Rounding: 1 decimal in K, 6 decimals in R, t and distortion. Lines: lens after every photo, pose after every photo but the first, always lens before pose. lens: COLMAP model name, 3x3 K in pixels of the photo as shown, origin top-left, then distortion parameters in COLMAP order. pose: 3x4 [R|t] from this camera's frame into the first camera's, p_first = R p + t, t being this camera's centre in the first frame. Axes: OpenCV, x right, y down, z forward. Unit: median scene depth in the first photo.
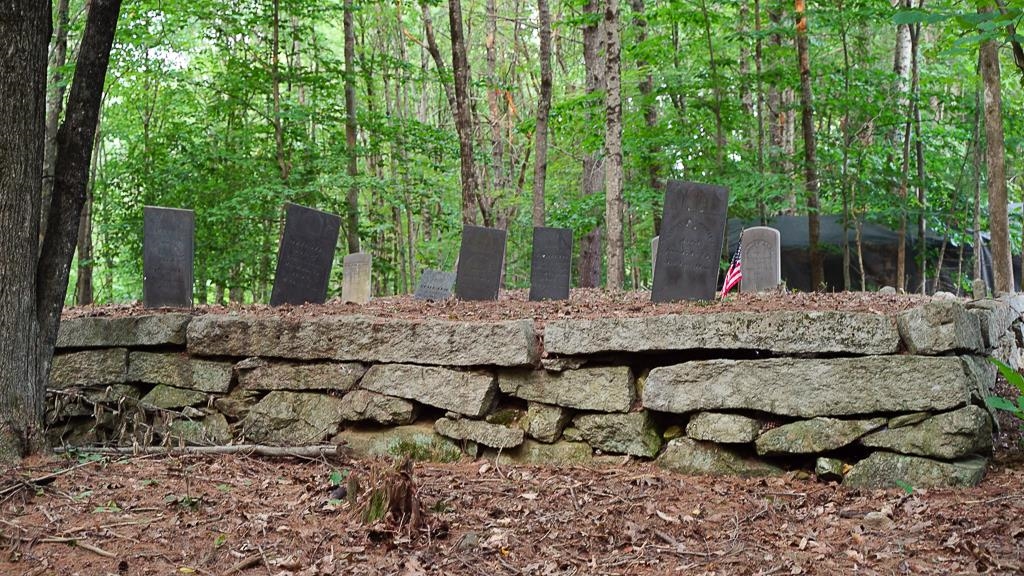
lens RADIAL K [[1475.8, 0, 512.0], [0, 1475.8, 288.1], [0, 0, 1]] dist [0.009518, 0.000000]
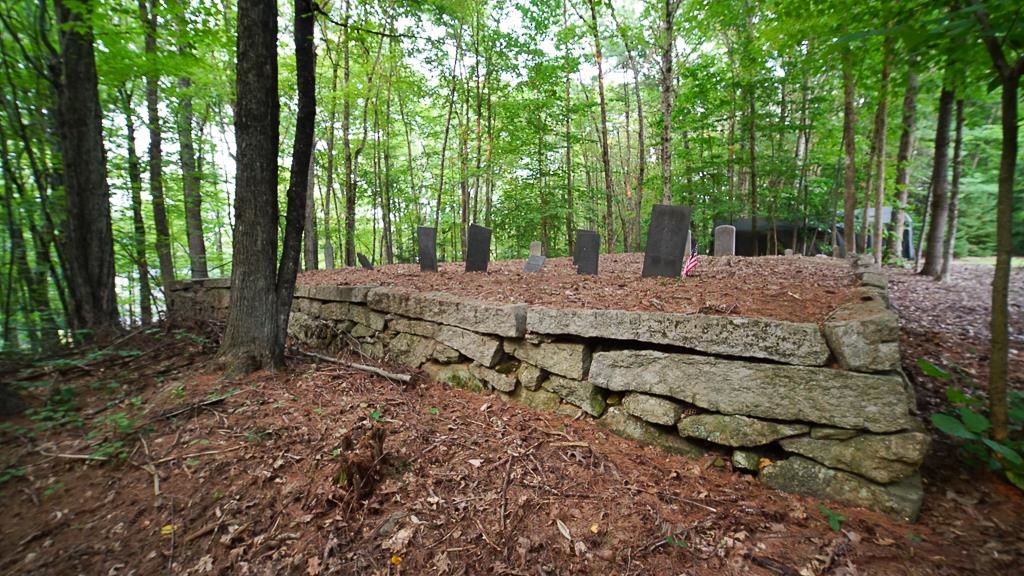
lens RADIAL K [[414.4, 0, 512.1], [0, 414.4, 289.3], [0, 0, 1]] dist [-0.011626, -0.000244]
pose [[0.946612, 0.024745, -0.321423, 0.140157], [0.012137, 0.993607, 0.112238, -0.041945], [0.322146, -0.110147, 0.940260, 0.643788]]
